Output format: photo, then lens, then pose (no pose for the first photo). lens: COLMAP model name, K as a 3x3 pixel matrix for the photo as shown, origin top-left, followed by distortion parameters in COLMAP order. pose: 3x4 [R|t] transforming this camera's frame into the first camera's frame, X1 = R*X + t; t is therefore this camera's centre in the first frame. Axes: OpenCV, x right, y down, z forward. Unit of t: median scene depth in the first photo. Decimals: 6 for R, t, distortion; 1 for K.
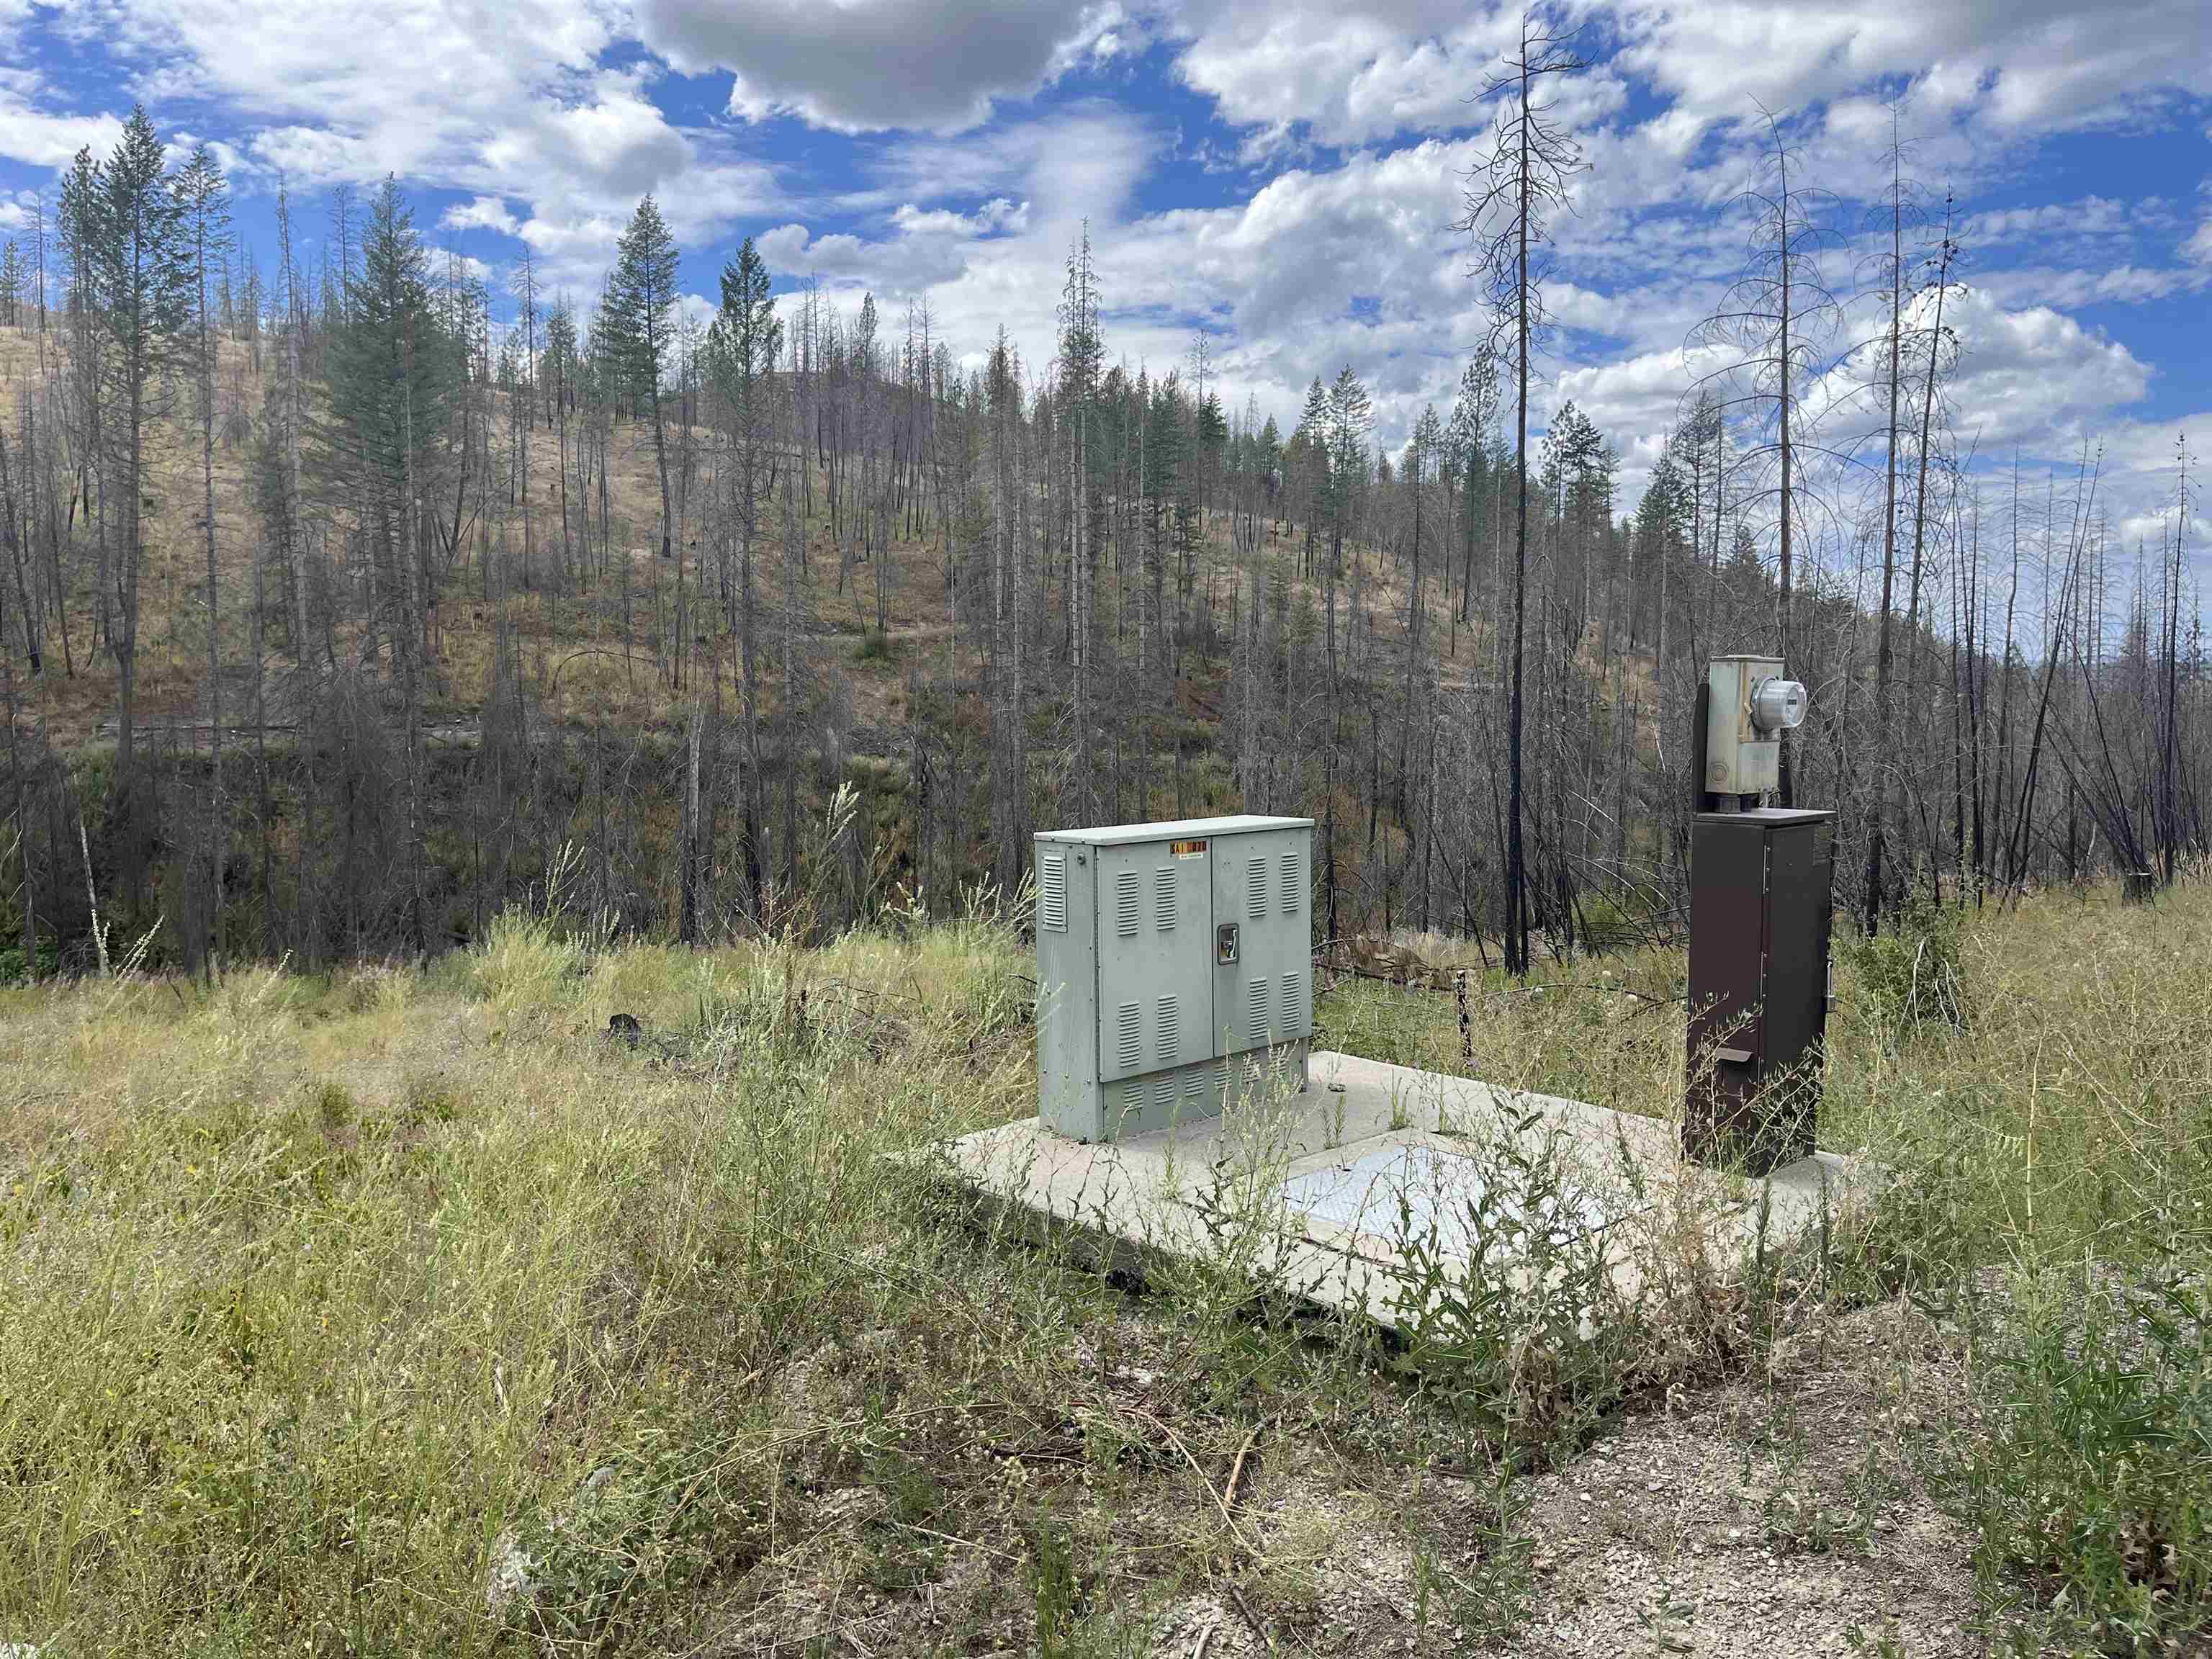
lens RADIAL K [[1710.7, 0, 1115.4], [0, 1710.7, 832.3], [0, 0, 1]] dist [0.085424, -0.106820]
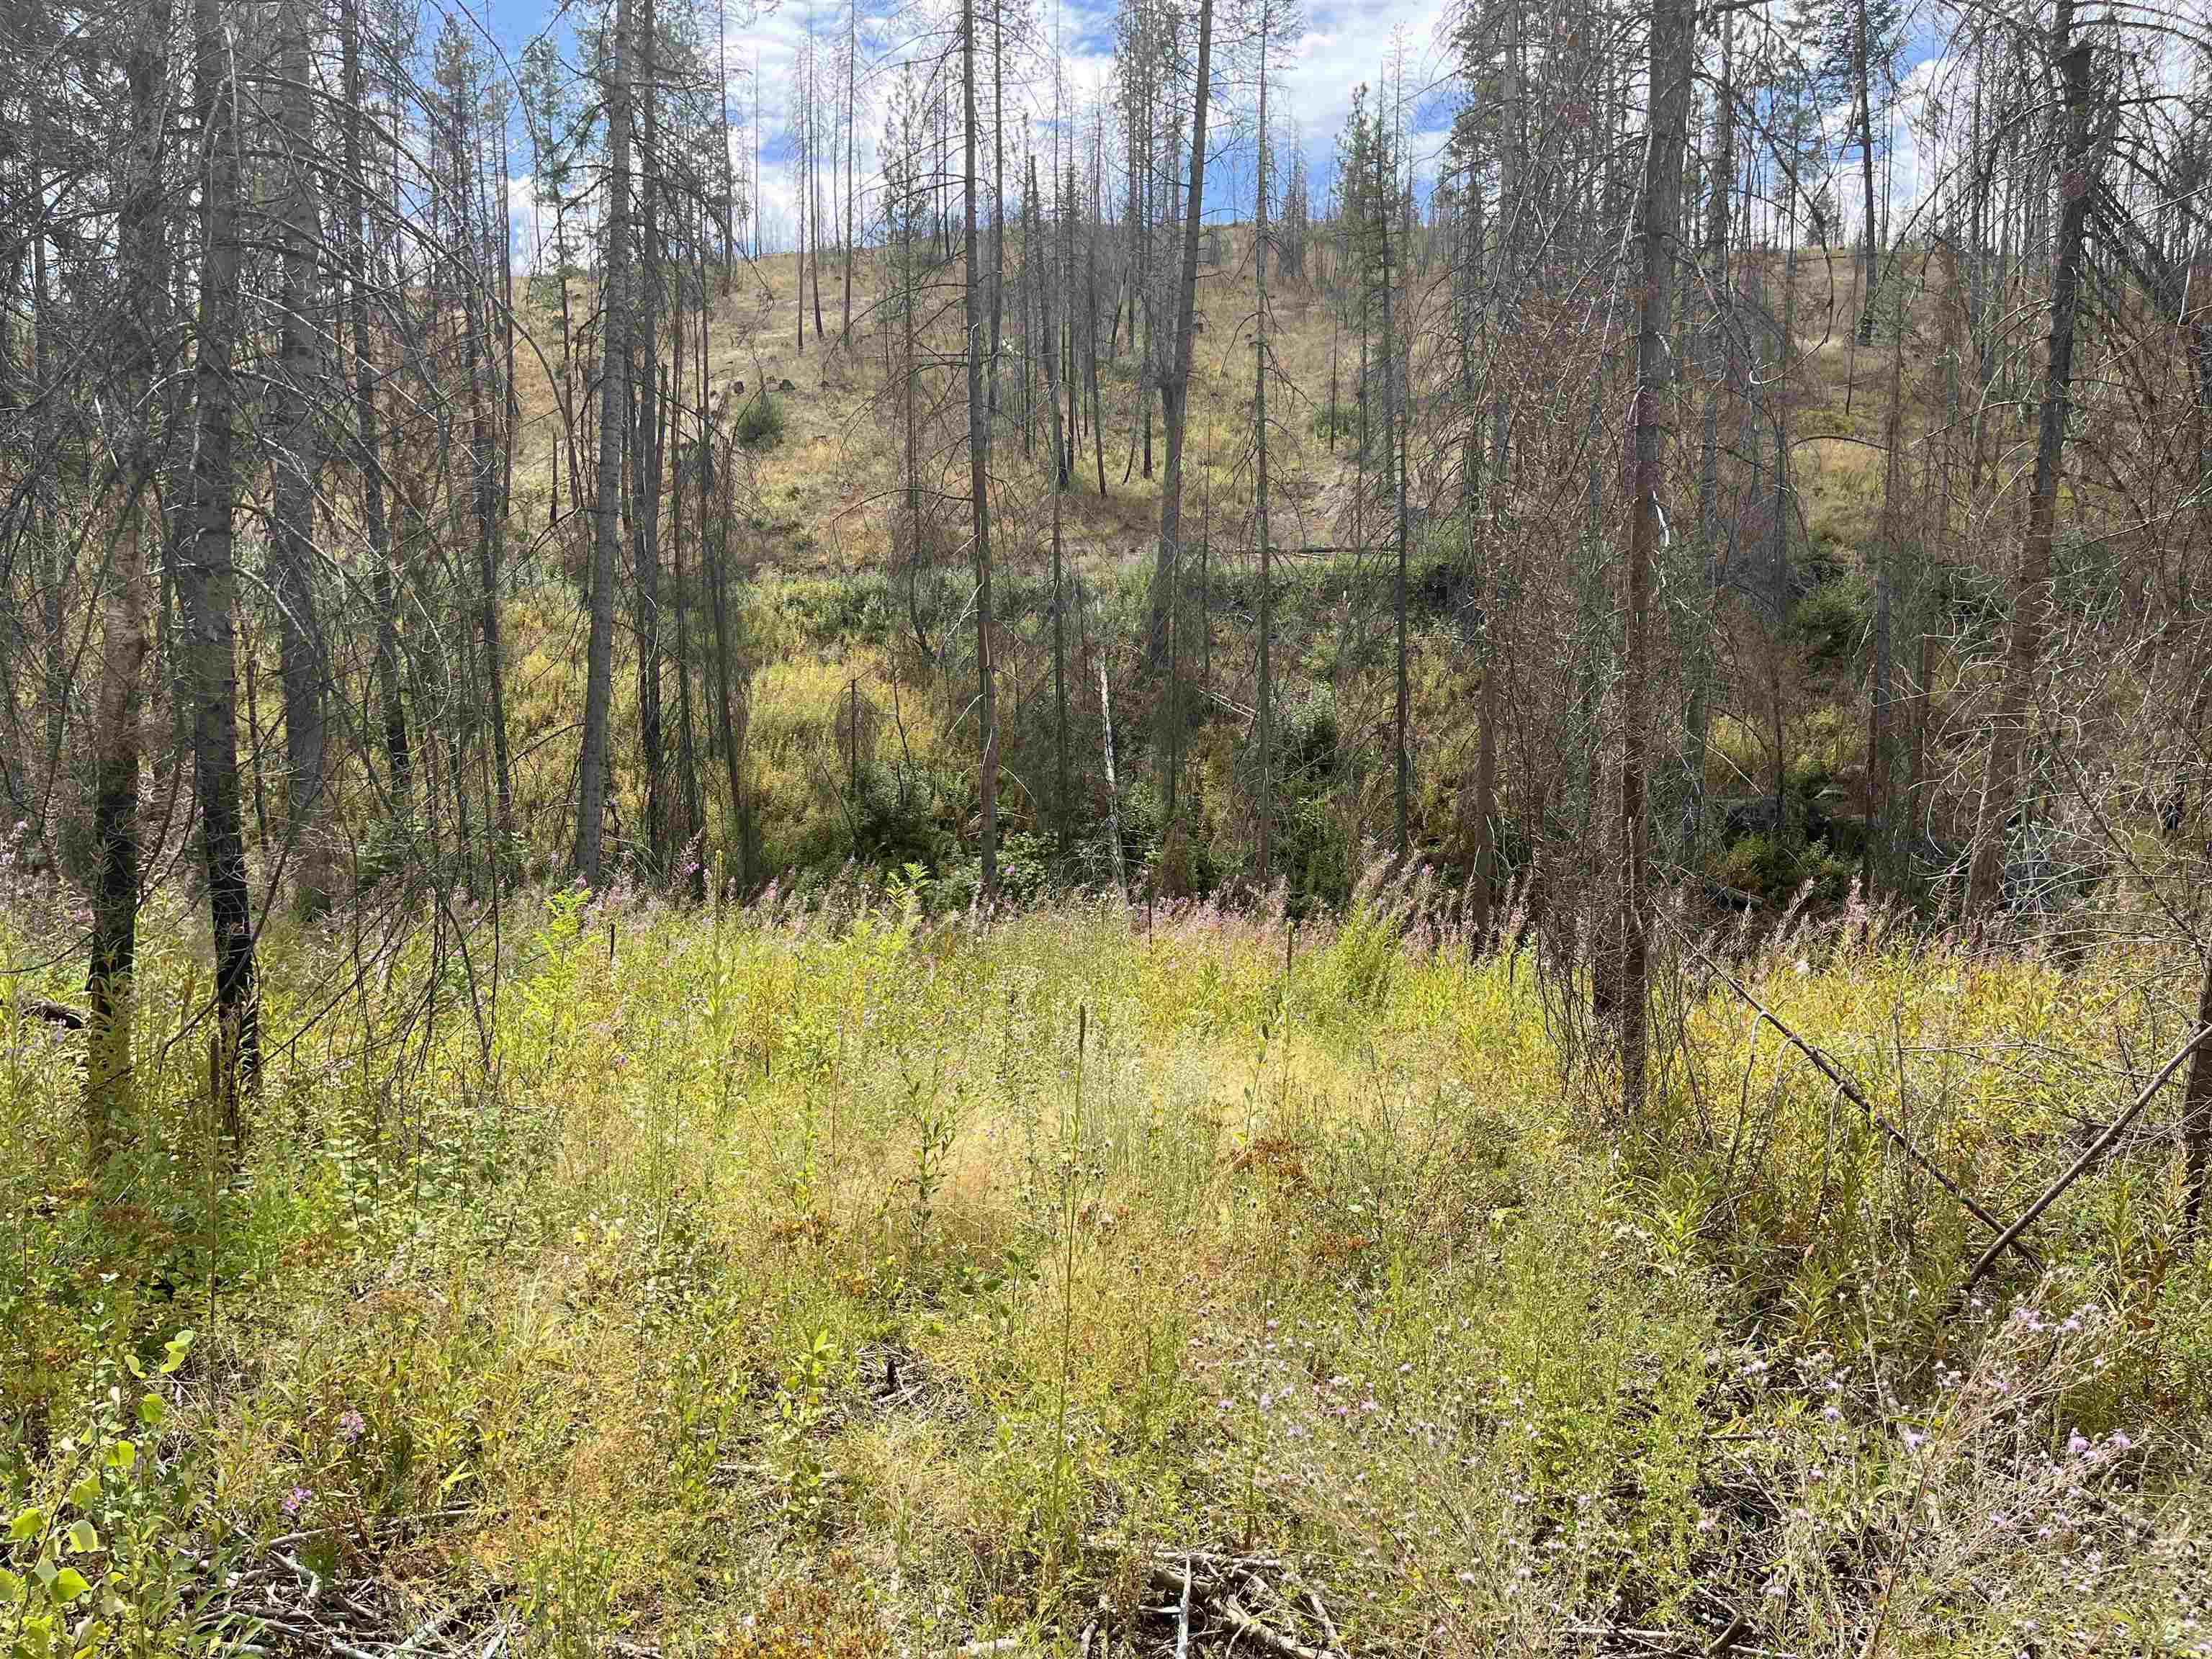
lens RADIAL K [[1710.7, 0, 1115.4], [0, 1710.7, 832.3], [0, 0, 1]] dist [0.085424, -0.106820]
pose [[0.860970, 0.069891, -0.503831, -0.251033], [-0.057137, 0.997535, 0.040738, 0.029367], [0.505436, -0.006287, 0.862841, 0.428915]]
